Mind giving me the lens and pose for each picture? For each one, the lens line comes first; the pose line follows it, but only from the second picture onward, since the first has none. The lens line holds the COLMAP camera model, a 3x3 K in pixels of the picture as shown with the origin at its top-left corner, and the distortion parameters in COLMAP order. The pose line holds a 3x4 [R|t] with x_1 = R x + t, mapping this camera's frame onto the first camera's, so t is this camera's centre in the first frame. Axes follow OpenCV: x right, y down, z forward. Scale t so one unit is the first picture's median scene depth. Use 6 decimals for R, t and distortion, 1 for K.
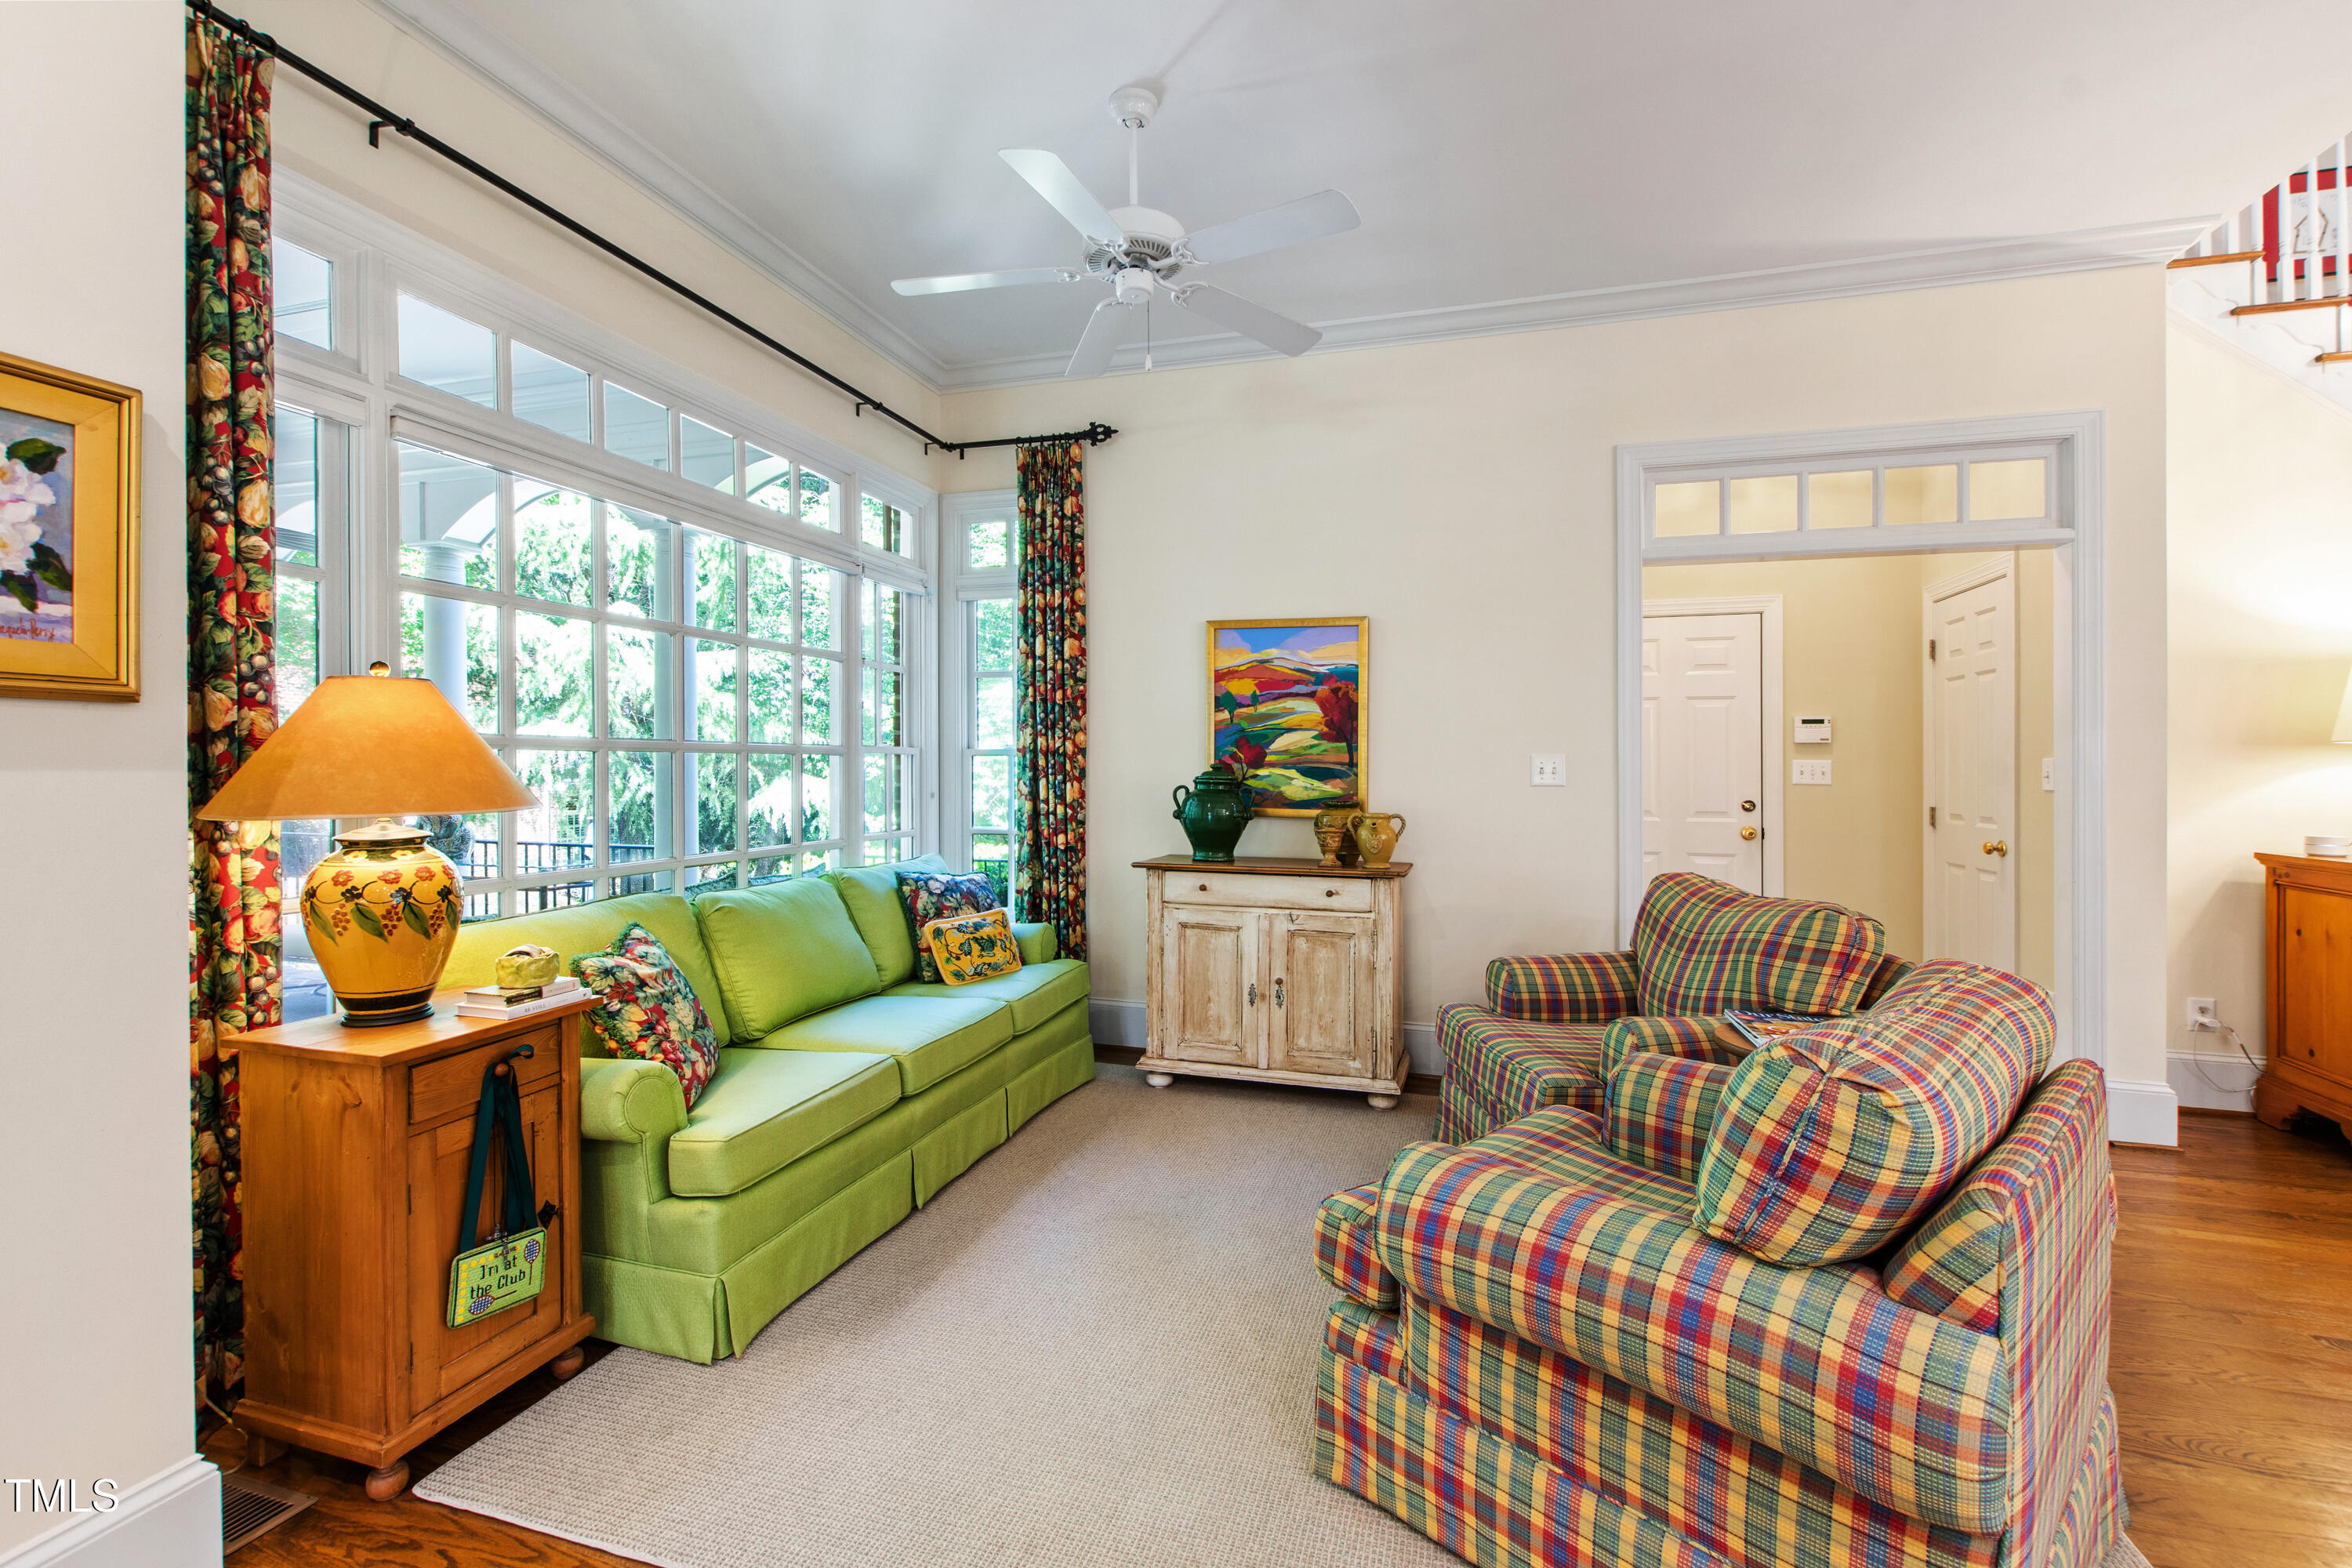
lens RADIAL K [[1032.6, 0, 1144.1], [0, 1032.6, 768.0], [0, 0, 1]] dist [0.003983, 0.000441]
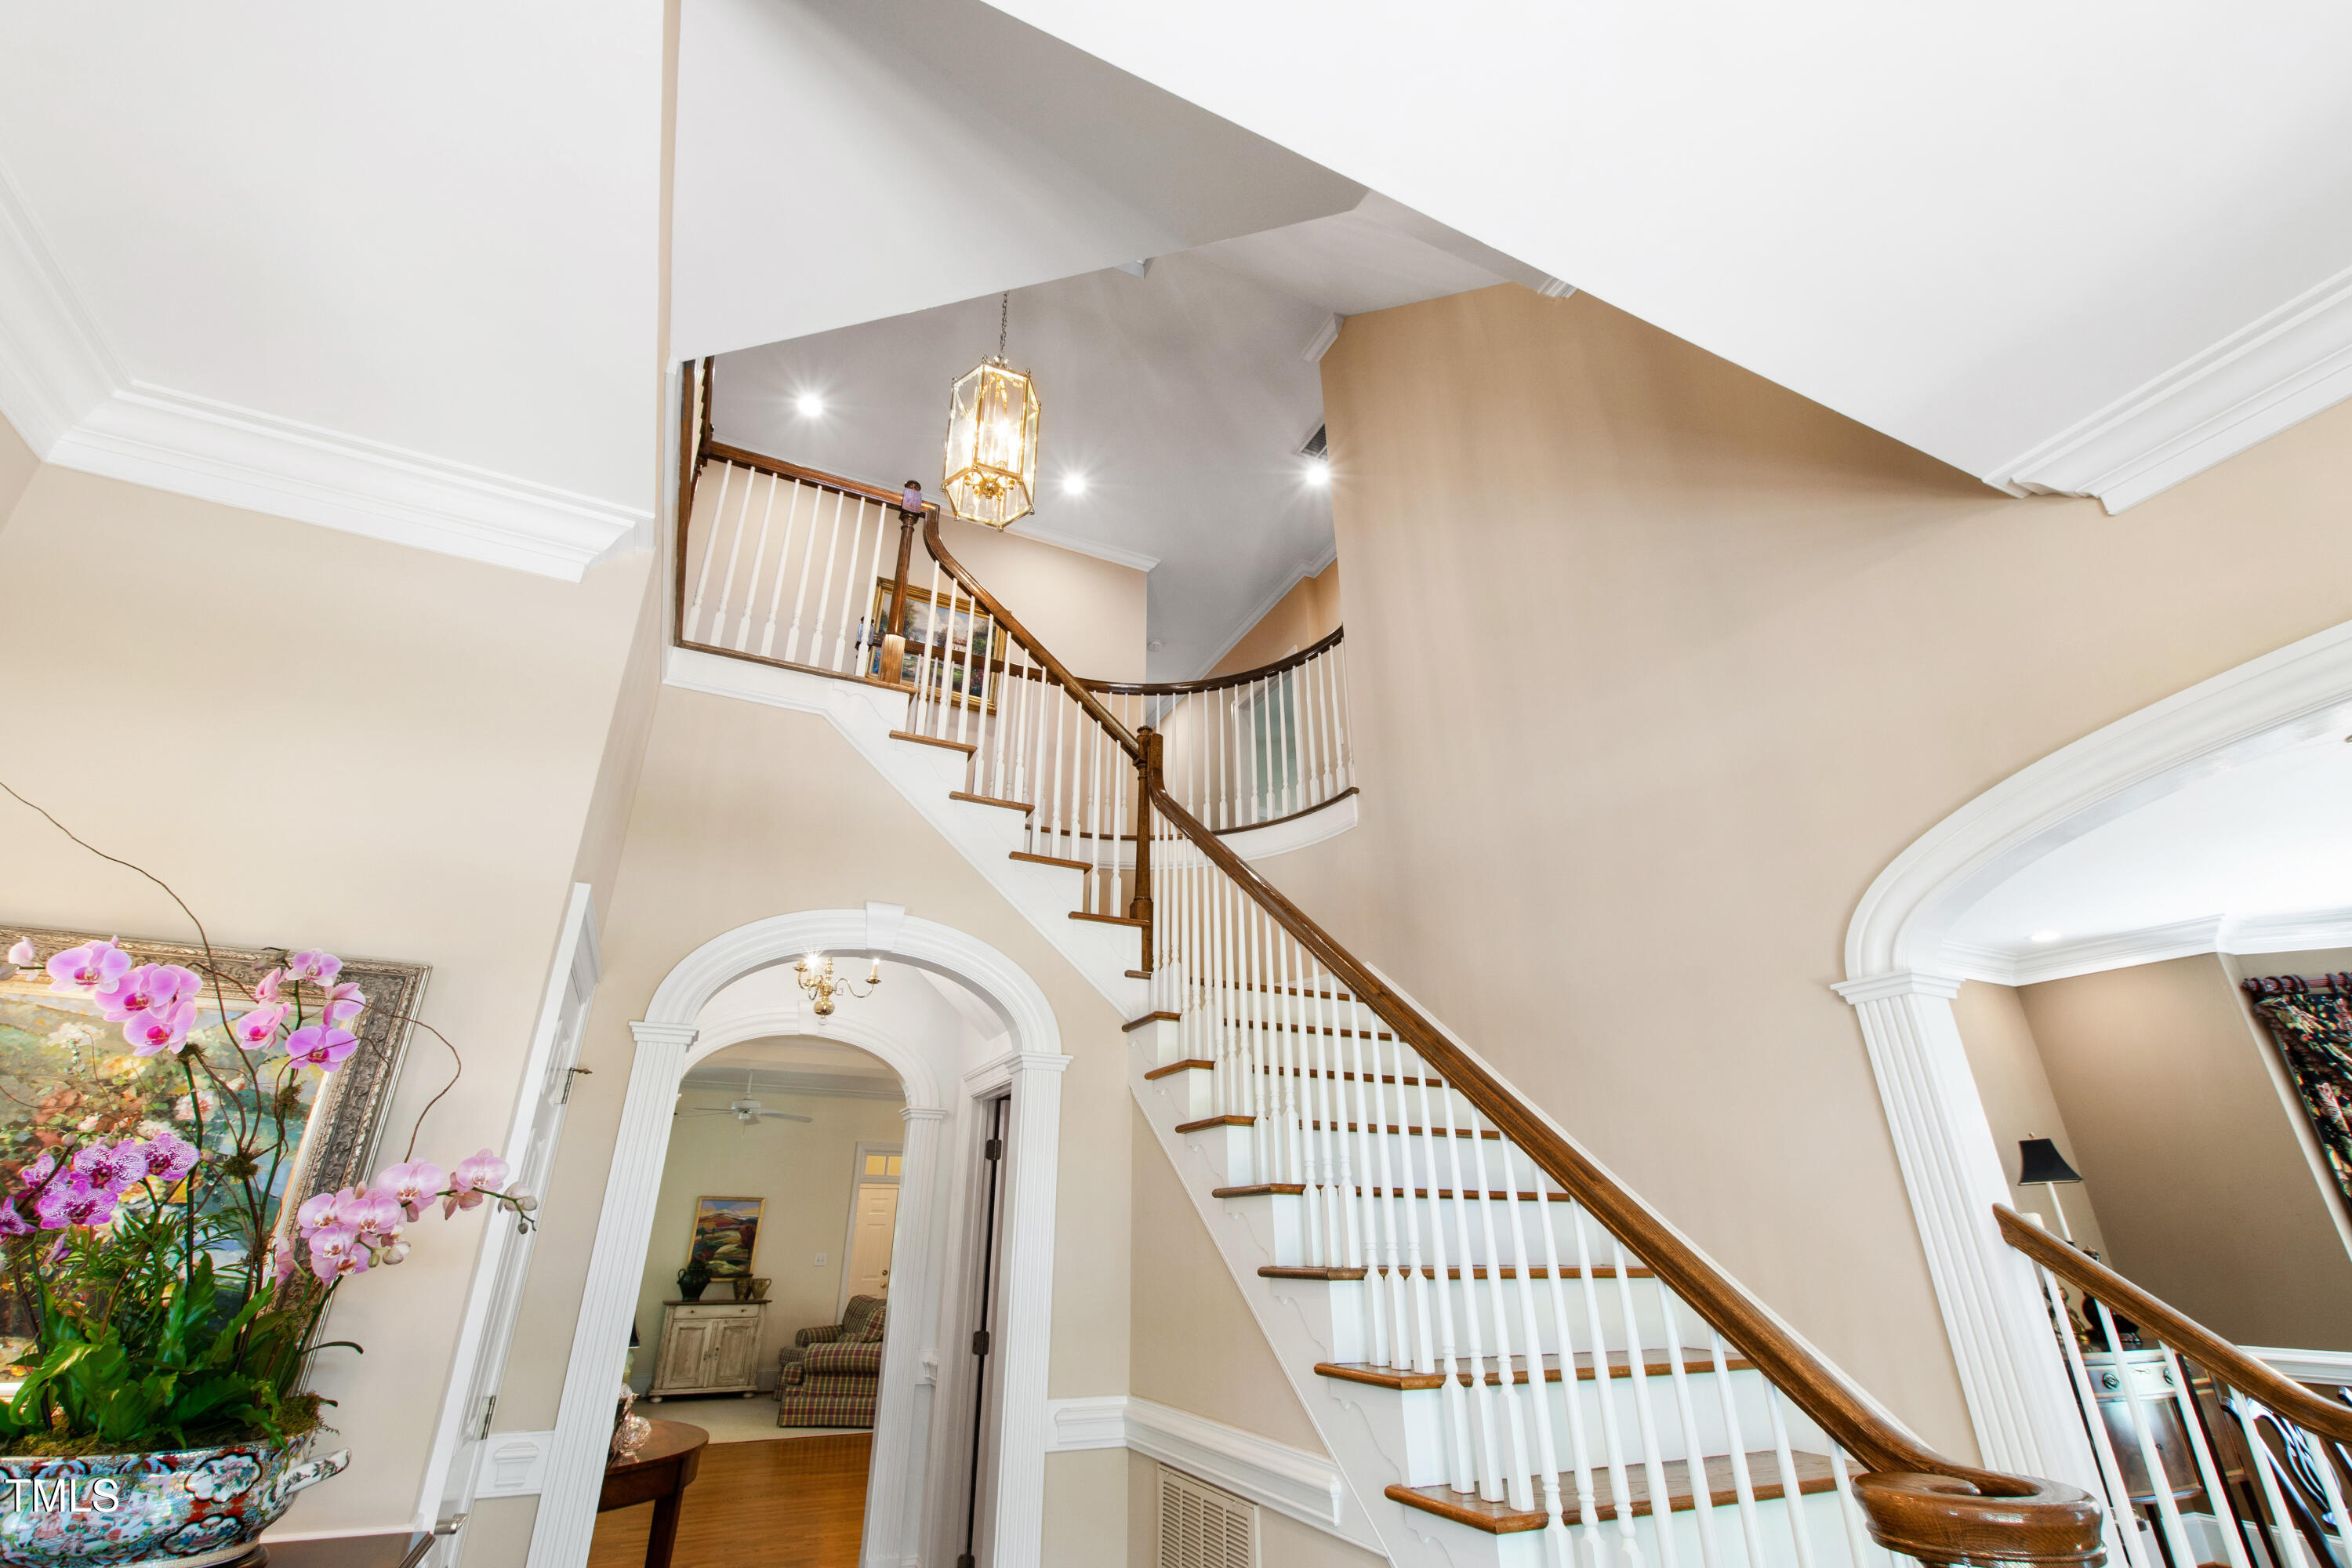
lens RADIAL K [[1002.9, 0, 1169.9], [0, 1002.9, 774.6], [0, 0, 1]] dist [0.000361, -0.000085]
pose [[0.724622, 0.286939, 0.626569, -1.090119], [0.001973, 0.908328, -0.418253, -0.058199], [-0.689144, 0.304311, 0.657628, -2.006641]]
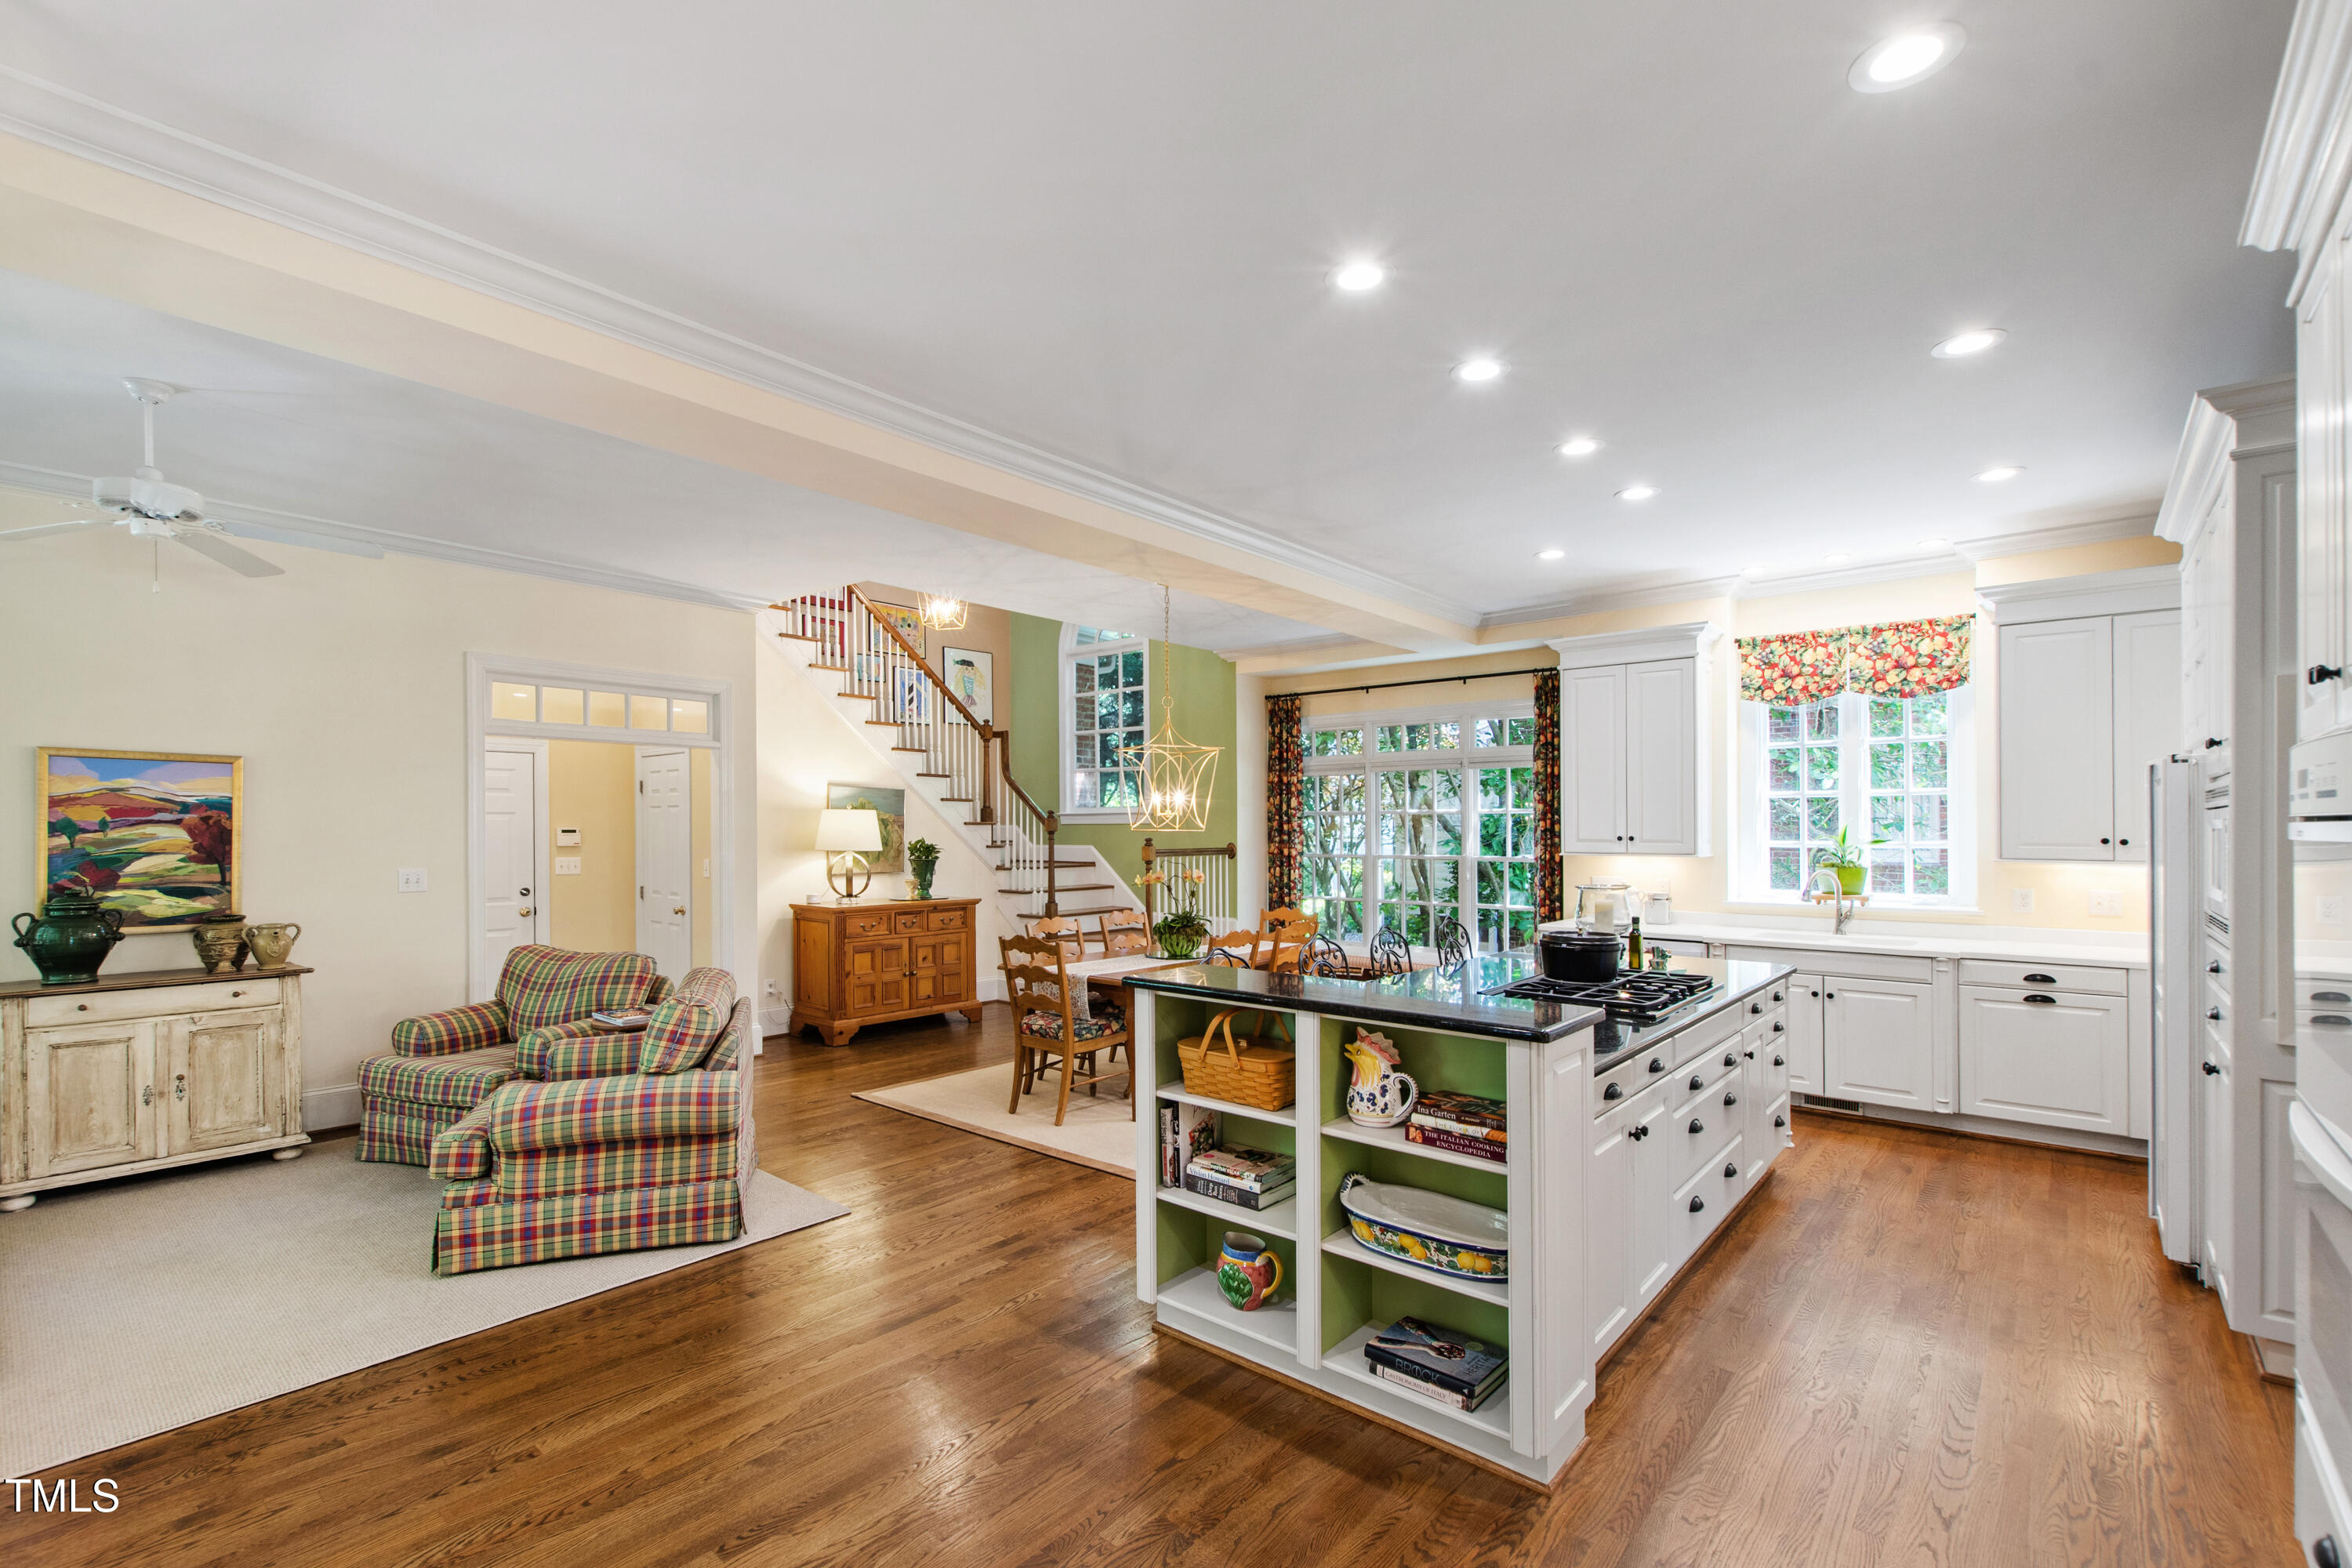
lens RADIAL K [[1041.7, 0, 1171.3], [0, 1041.7, 827.8], [0, 0, 1]] dist [-0.002008, -0.000632]
pose [[0.387908, -0.006024, 0.921678, -0.508309], [0.004307, 0.999980, 0.004724, -0.073086], [-0.921688, 0.002137, 0.387926, -0.471921]]
